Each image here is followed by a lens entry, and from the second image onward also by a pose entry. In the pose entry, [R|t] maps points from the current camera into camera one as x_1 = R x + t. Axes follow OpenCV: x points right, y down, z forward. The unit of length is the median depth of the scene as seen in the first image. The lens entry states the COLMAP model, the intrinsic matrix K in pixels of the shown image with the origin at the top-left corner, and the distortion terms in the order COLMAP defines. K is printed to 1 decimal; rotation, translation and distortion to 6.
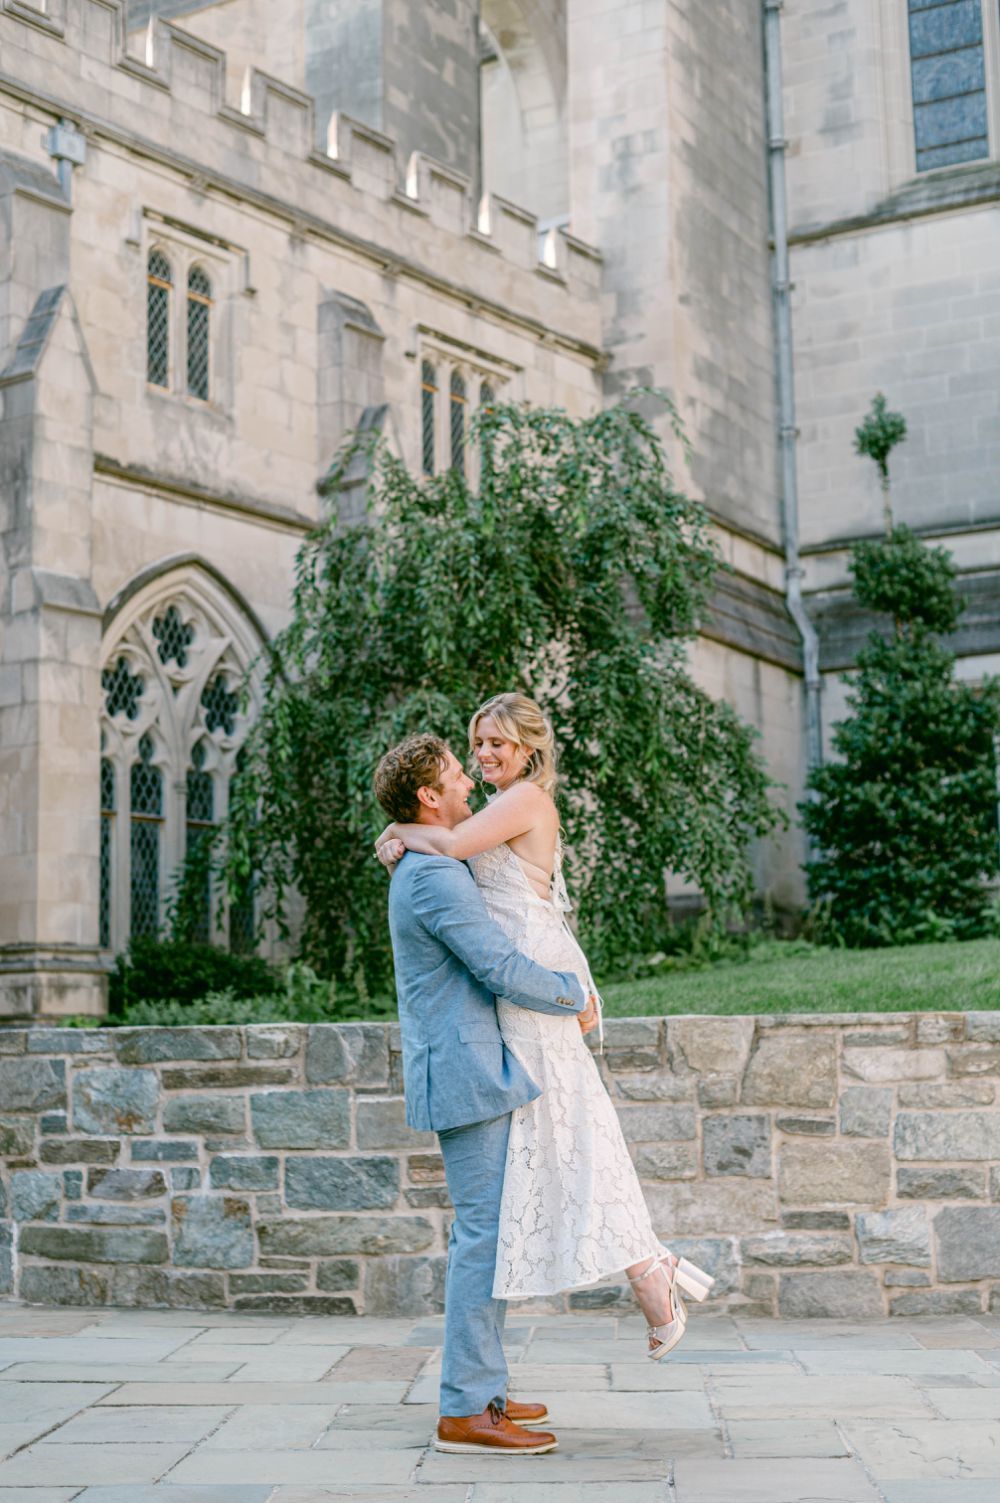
lens RADIAL K [[2140.8, 0, 500.8], [0, 2140.8, 757.1], [0, 0, 1]] dist [0.009866, 0.006302]
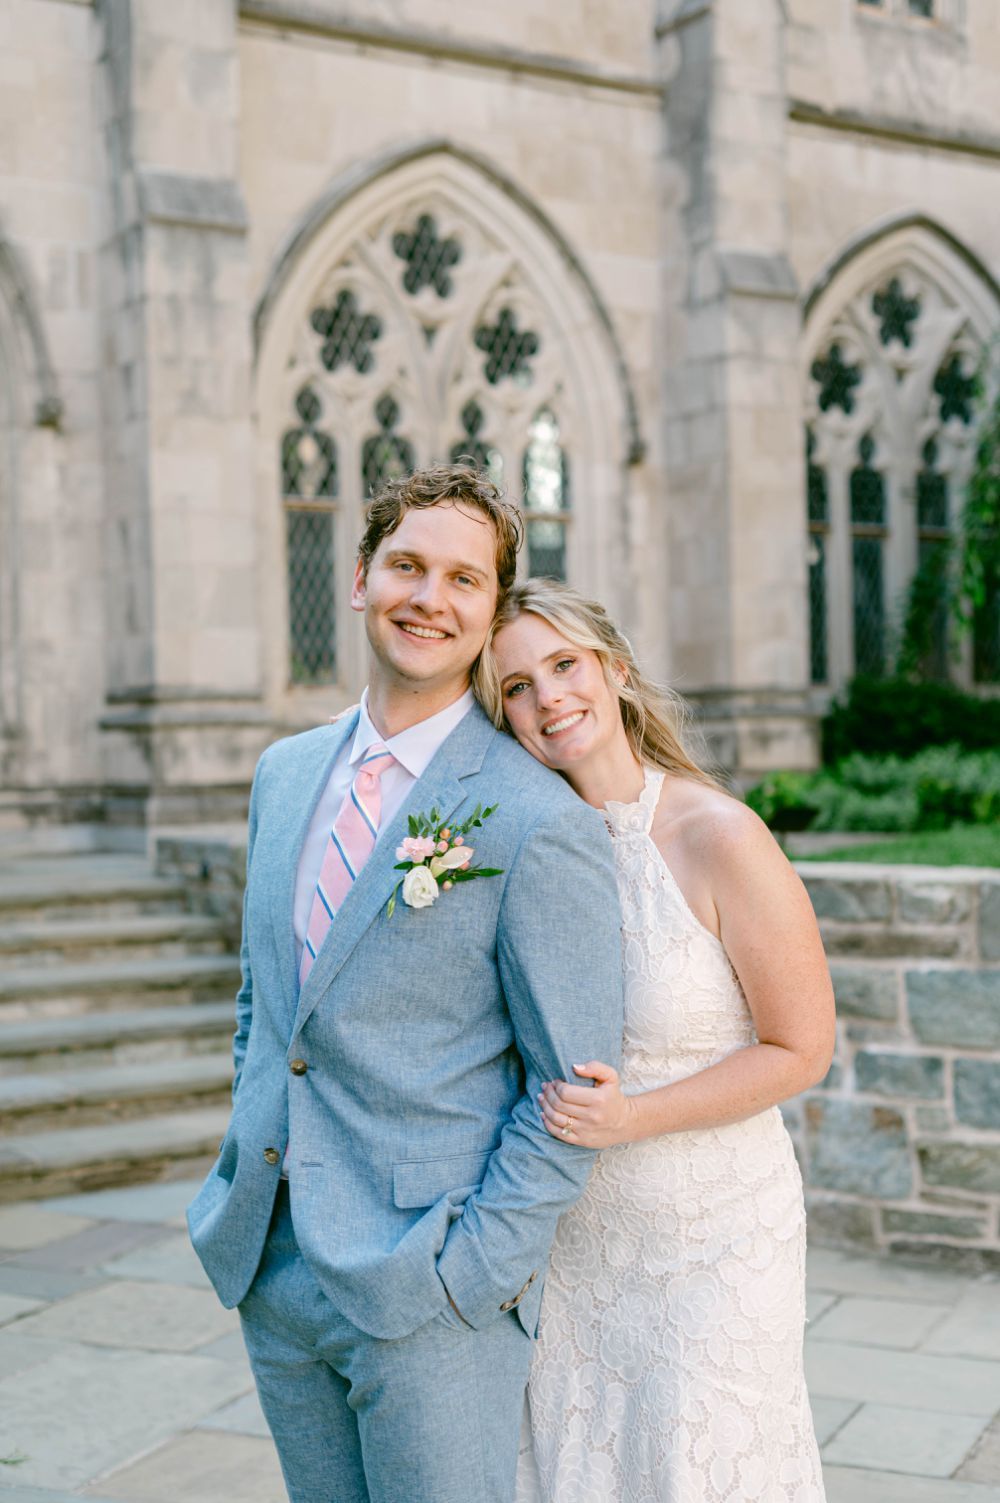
lens RADIAL K [[2140.8, 0, 500.8], [0, 2140.8, 757.1], [0, 0, 1]] dist [0.009866, 0.006302]
pose [[0.931447, 0.001253, -0.363876, 0.011193], [0.054437, 0.988261, 0.142750, -0.014092], [0.359783, -0.152773, 0.920444, 0.155625]]
